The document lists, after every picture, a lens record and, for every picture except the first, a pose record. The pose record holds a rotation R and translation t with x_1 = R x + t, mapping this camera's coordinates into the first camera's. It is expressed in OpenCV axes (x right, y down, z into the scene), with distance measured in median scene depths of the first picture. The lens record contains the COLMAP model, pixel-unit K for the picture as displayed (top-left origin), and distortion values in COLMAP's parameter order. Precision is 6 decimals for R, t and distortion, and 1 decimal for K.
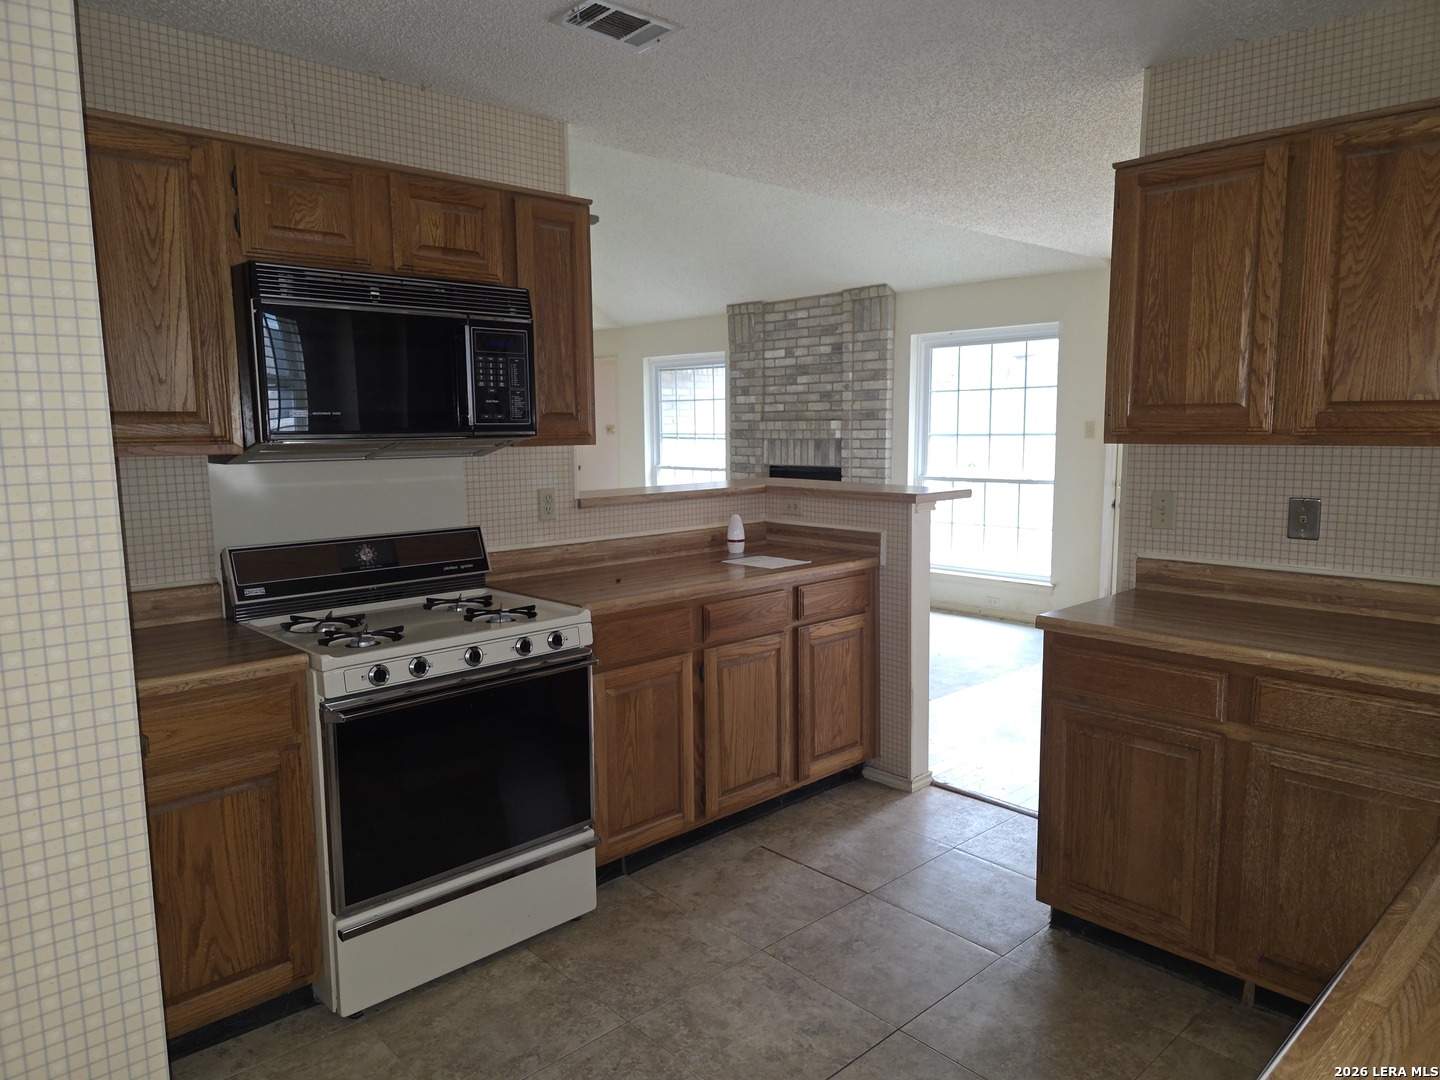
lens RADIAL K [[966.6, 0, 718.5], [0, 966.6, 538.4], [0, 0, 1]] dist [-0.009199, -0.007528]
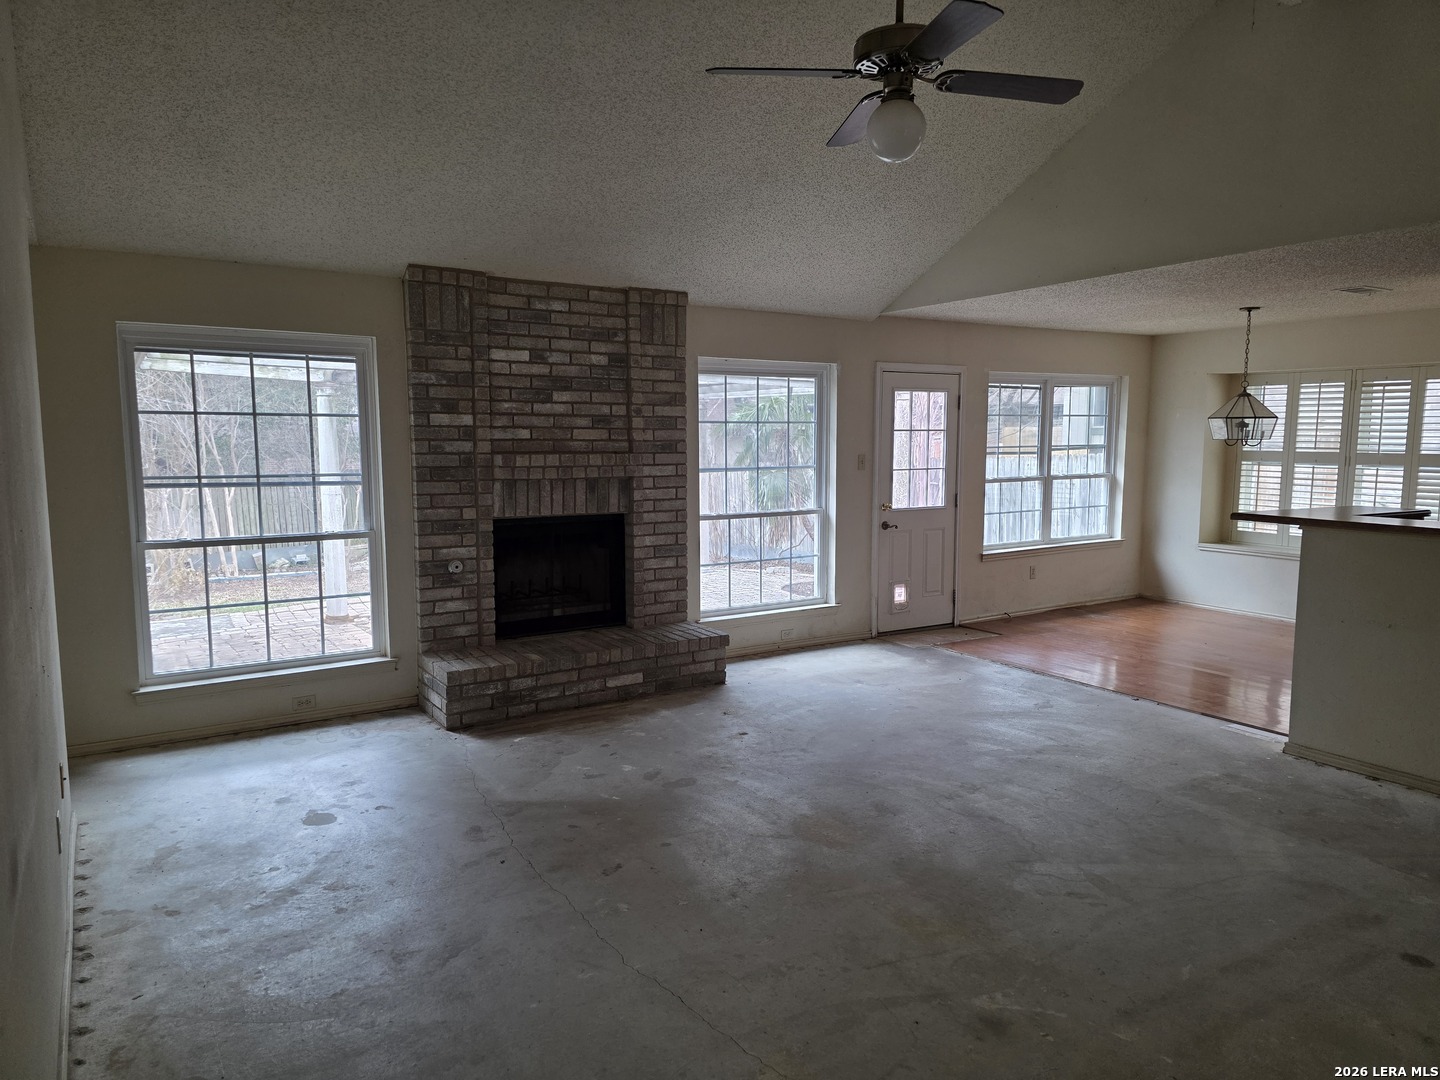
lens RADIAL K [[966.6, 0, 719.8], [0, 966.6, 547.9], [0, 0, 1]] dist [-0.009199, -0.007528]
pose [[0.173228, -0.087020, 0.981030, -0.612378], [0.117482, 0.990803, 0.067142, -0.087160], [-0.977850, 0.103623, 0.181858, 0.767222]]
